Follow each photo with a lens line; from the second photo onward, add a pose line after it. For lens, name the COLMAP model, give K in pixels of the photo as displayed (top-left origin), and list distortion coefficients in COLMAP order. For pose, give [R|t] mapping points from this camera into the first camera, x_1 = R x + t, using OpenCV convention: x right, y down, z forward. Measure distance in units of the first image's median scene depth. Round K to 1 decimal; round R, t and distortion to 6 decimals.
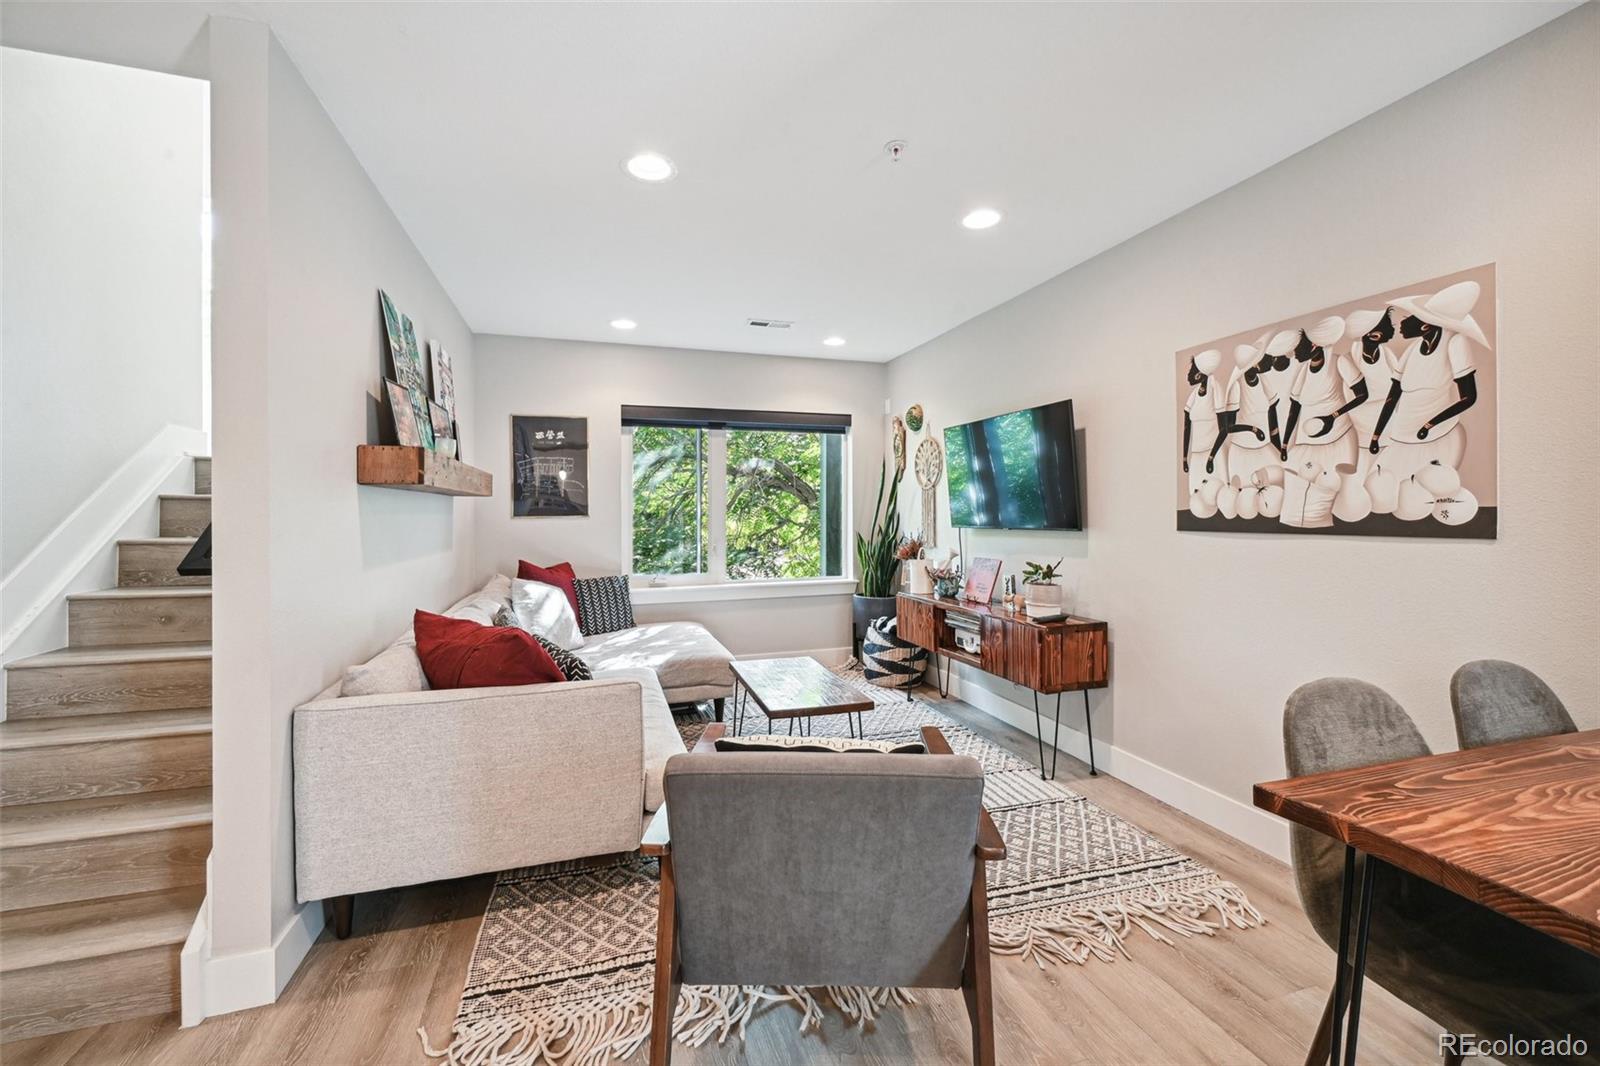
lens RADIAL K [[639.5, 0, 803.0], [0, 639.5, 513.1], [0, 0, 1]] dist [-0.000627, -0.000040]
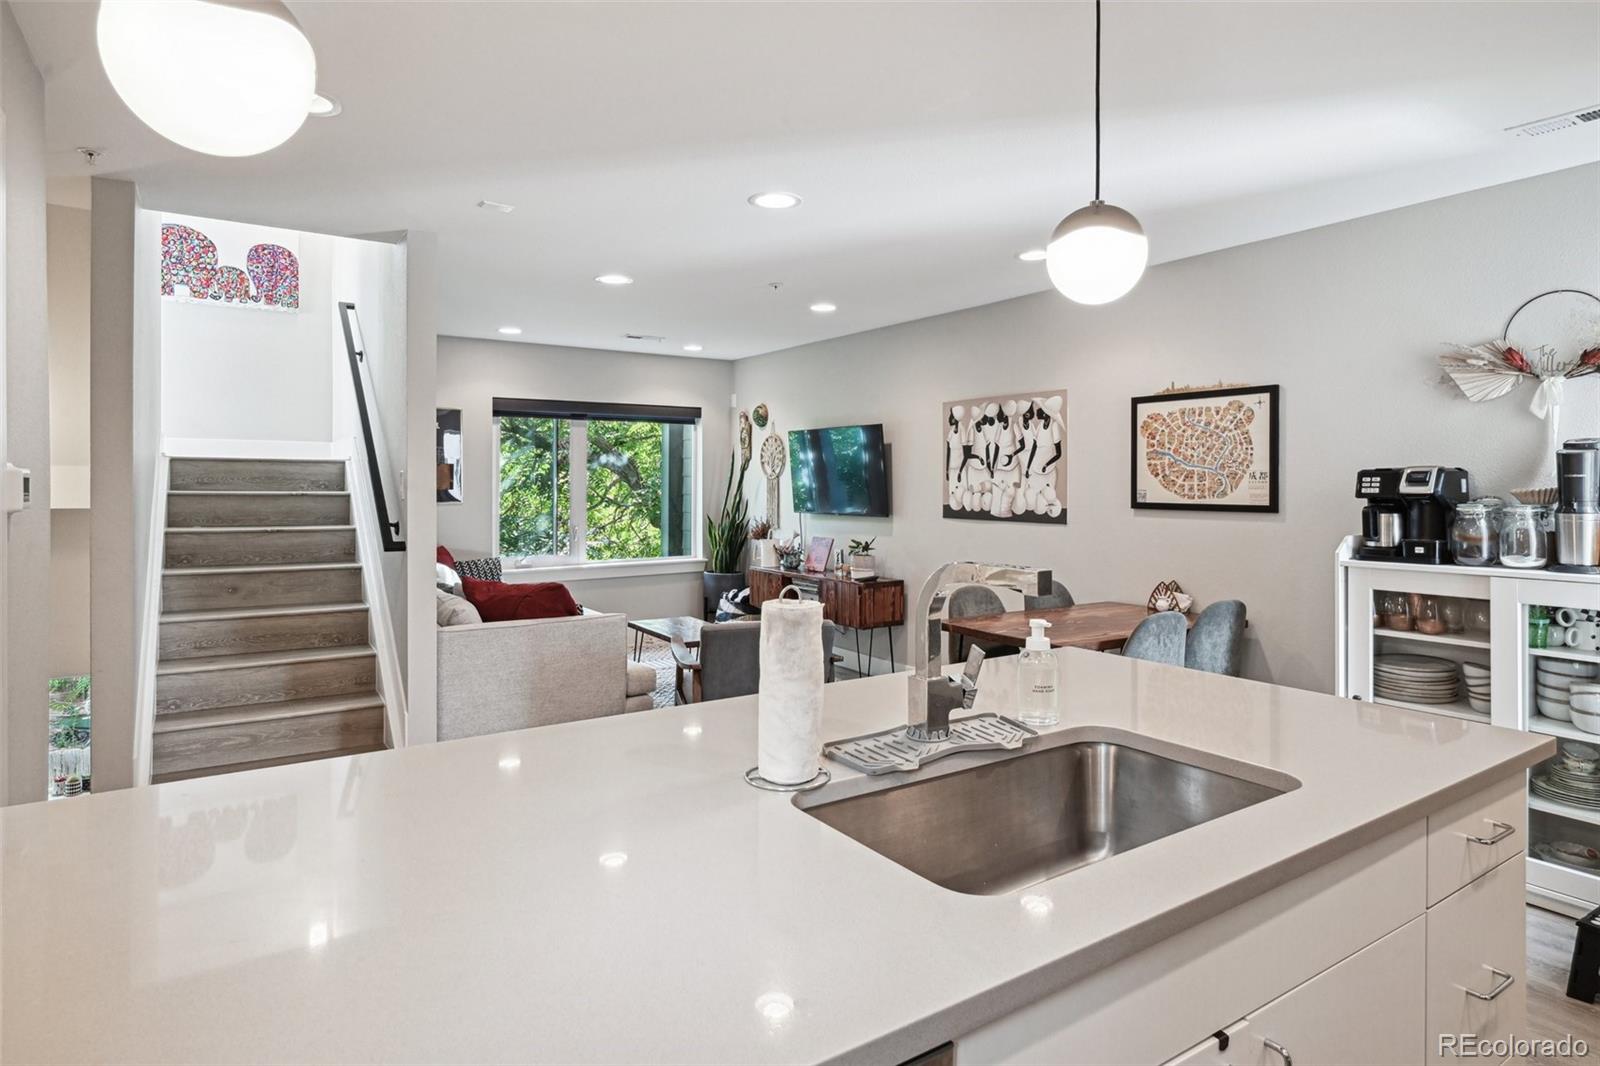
lens RADIAL K [[882.0, 0, 796.8], [0, 882.0, 476.5], [0, 0, 1]] dist [-0.001514, -0.000004]
pose [[0.964216, 0.006821, 0.265031, -0.319140], [-0.006155, 0.999975, -0.003344, -0.062189], [-0.265047, 0.001593, 0.964234, -0.953433]]
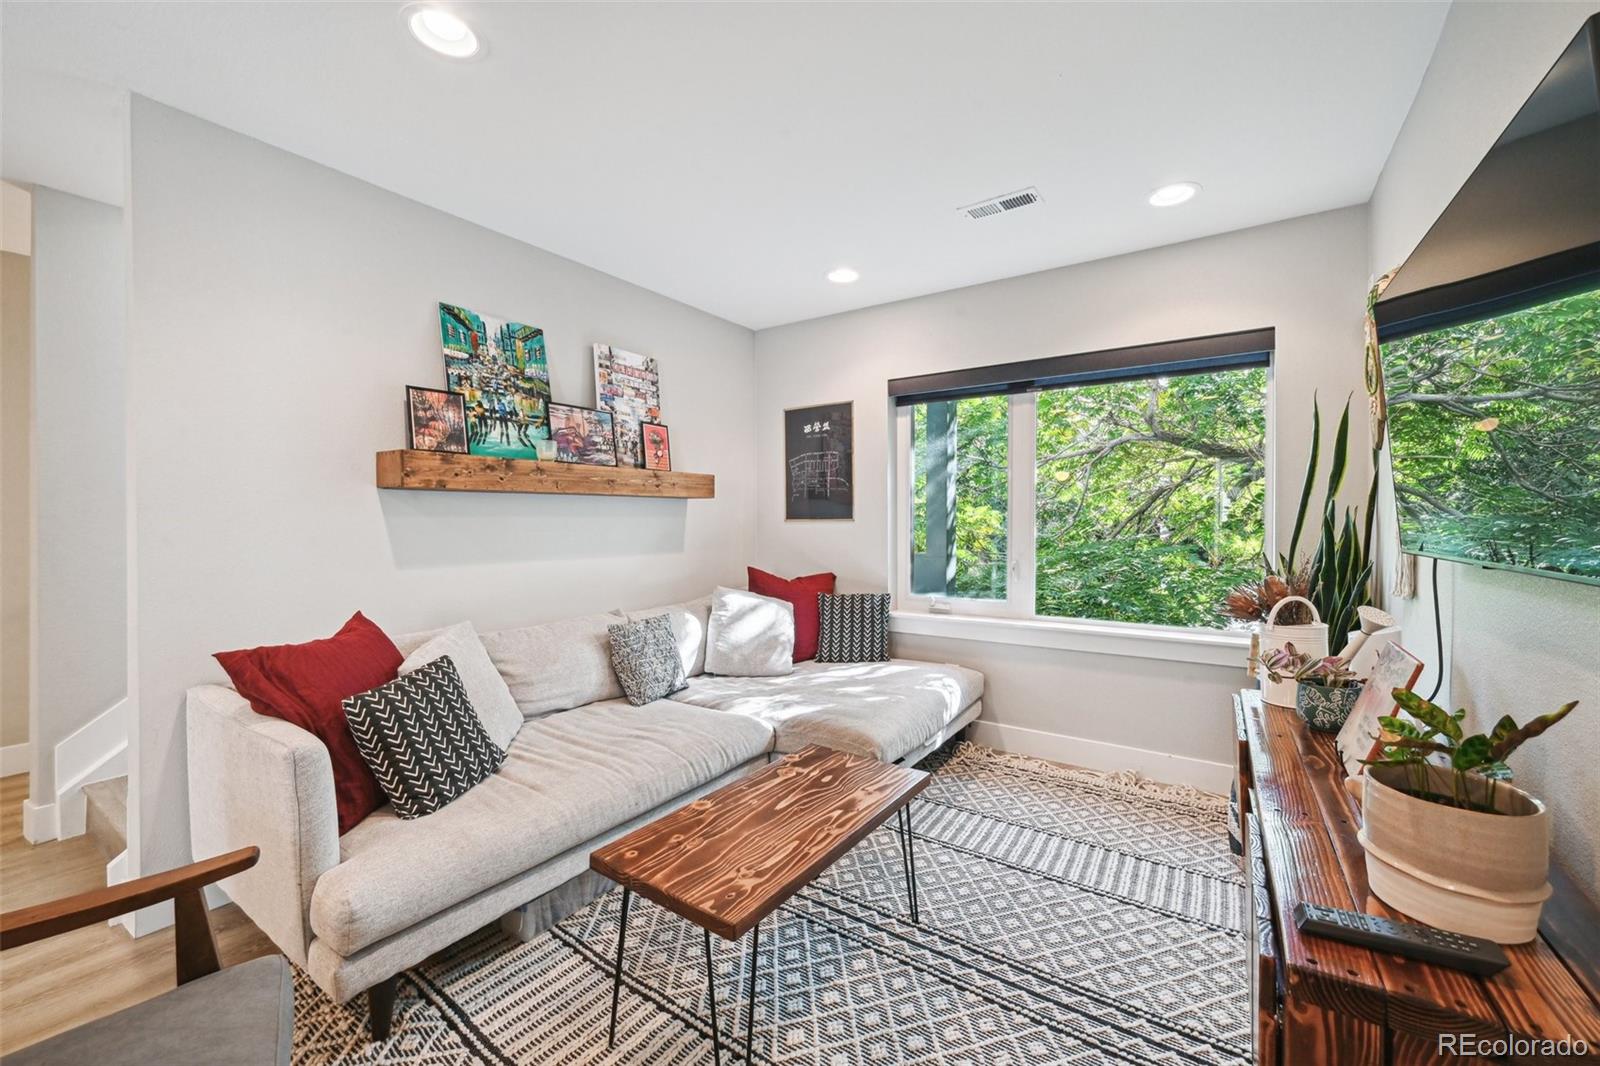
lens RADIAL K [[639.5, 0, 803.0], [0, 639.5, 513.1], [0, 0, 1]] dist [-0.000627, -0.000040]
pose [[0.611702, -0.002127, -0.791085, 0.486310], [-0.000537, 0.999995, -0.003104, -0.000787], [0.791088, 0.002324, 0.611698, 0.737987]]
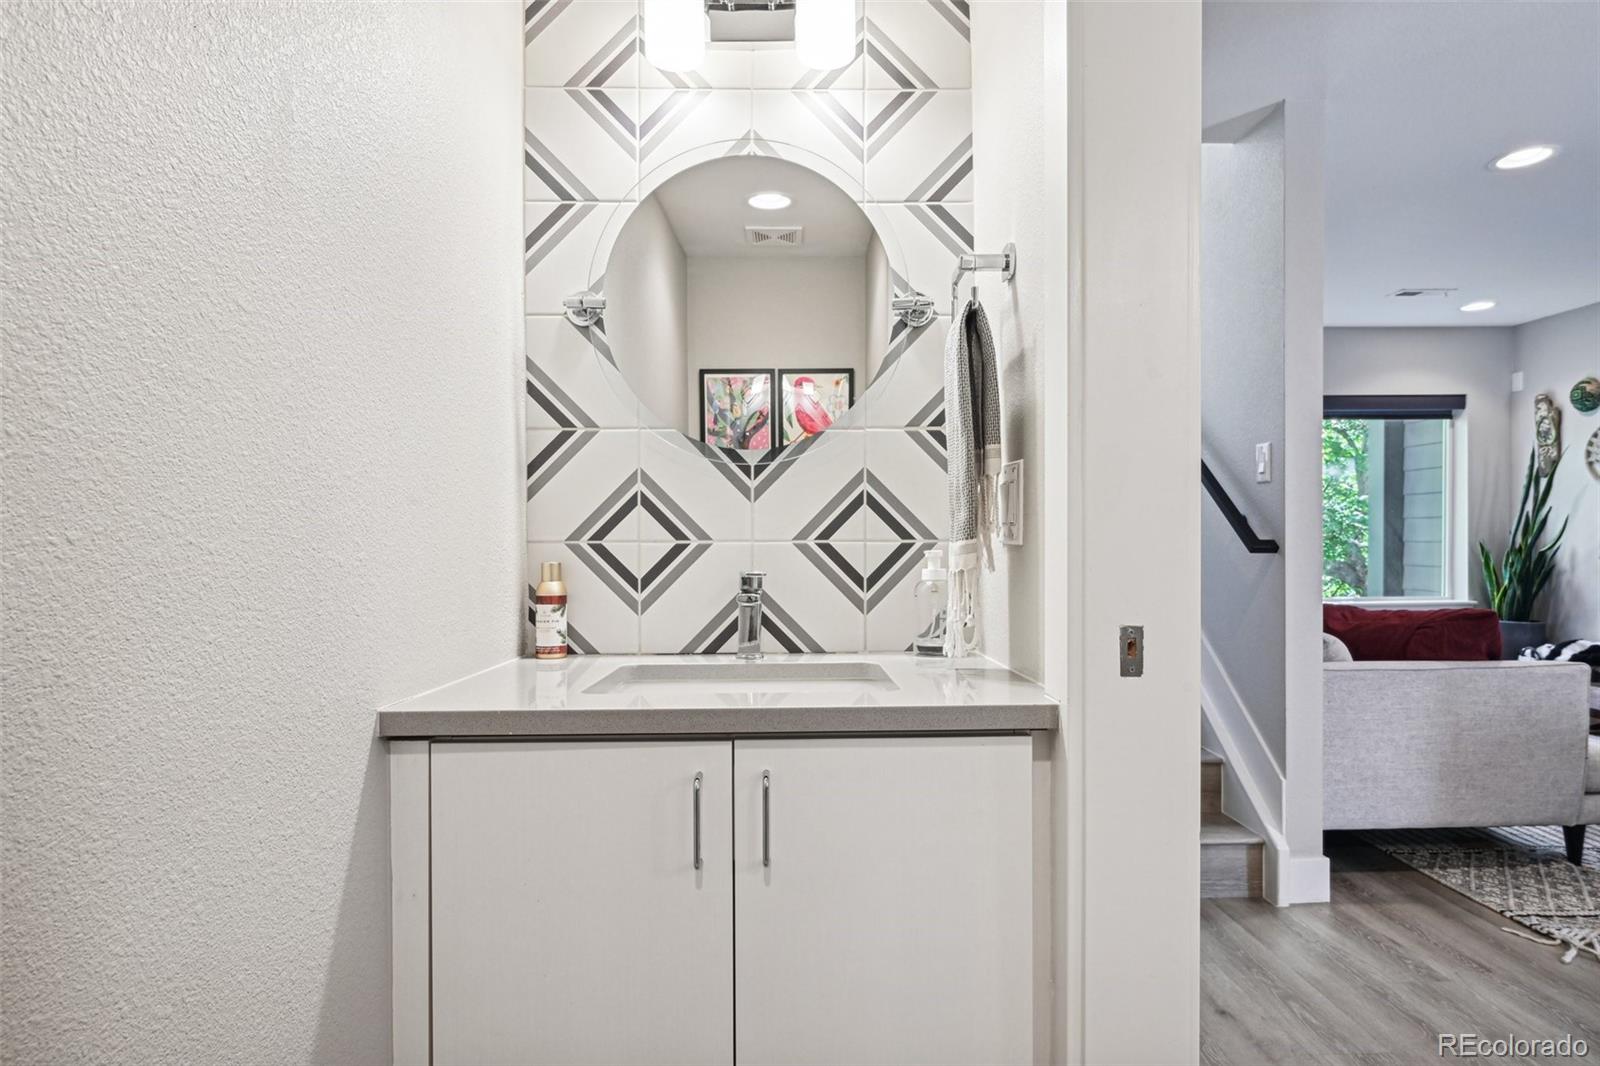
lens RADIAL K [[865.7, 0, 805.8], [0, 865.7, 527.6], [0, 0, 1]] dist [-0.002131, 0.000252]
pose [[0.958814, -0.005658, -0.283979, -0.792166], [0.003927, 0.999970, -0.006664, 0.032999], [0.284008, 0.005274, 0.958807, -0.530117]]
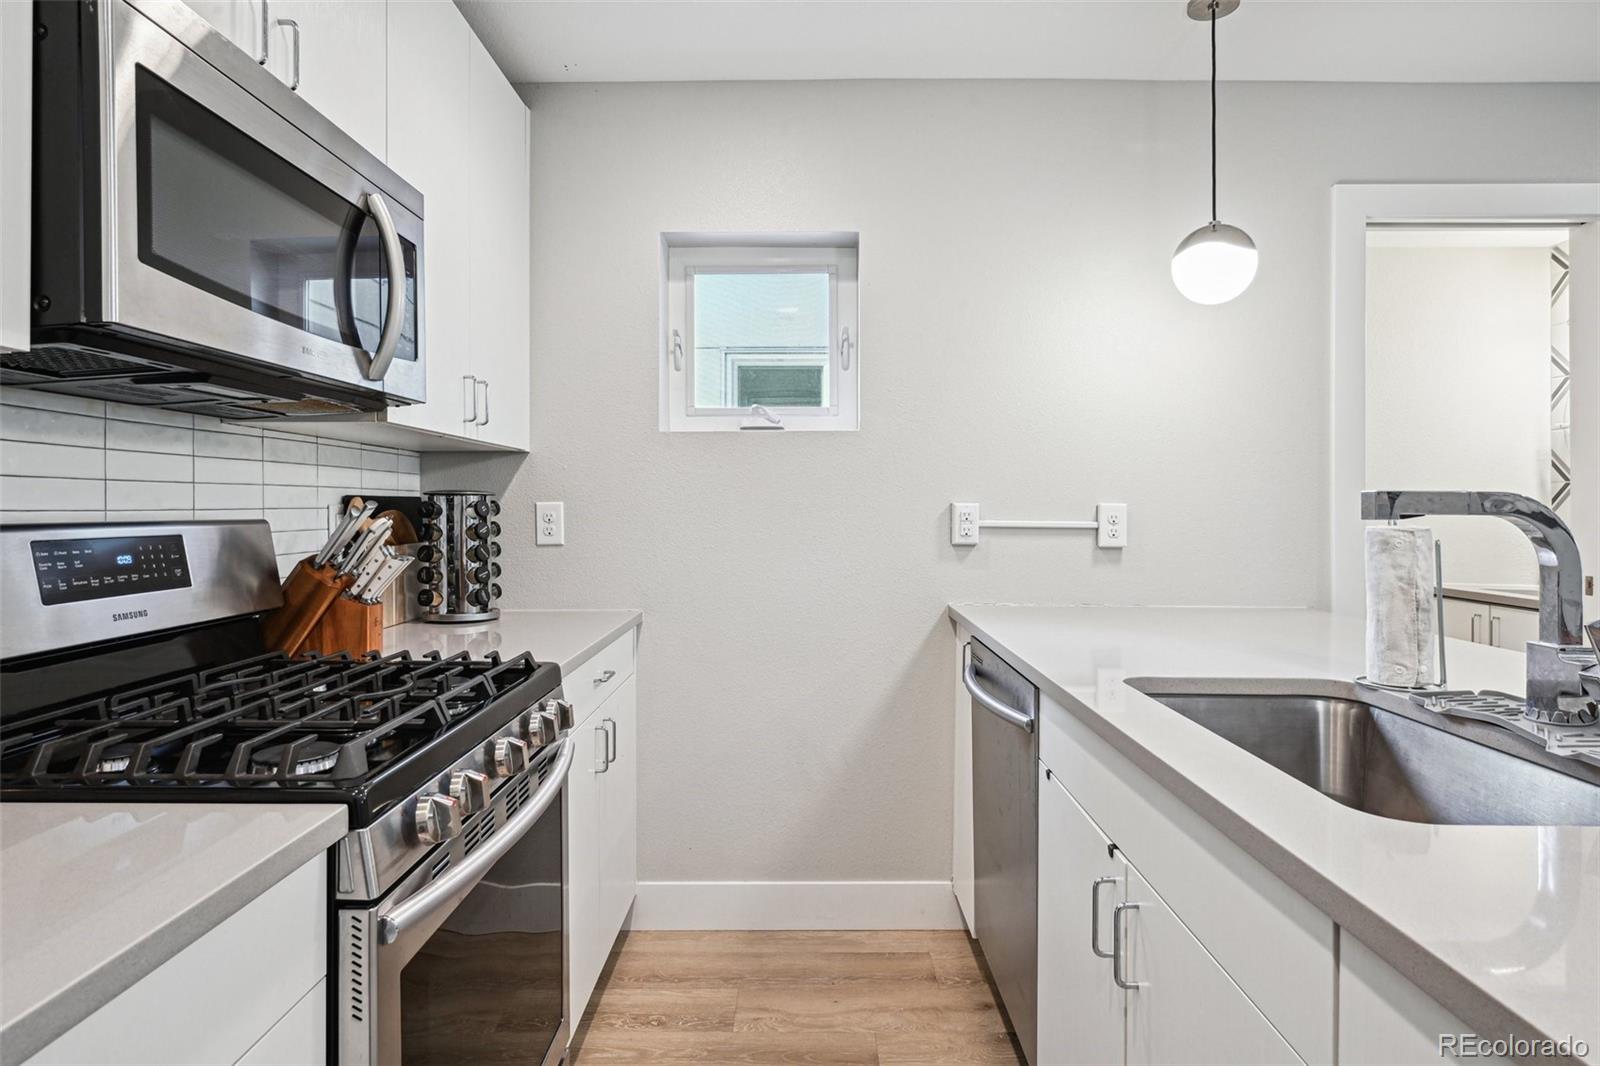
lens RADIAL K [[865.7, 0, 805.8], [0, 865.7, 527.6], [0, 0, 1]] dist [-0.002131, 0.000252]
pose [[-0.312016, 0.025716, -0.949729, 0.430903], [0.002560, 0.999653, 0.026227, -0.009289], [0.950073, 0.005752, -0.311974, -0.673138]]
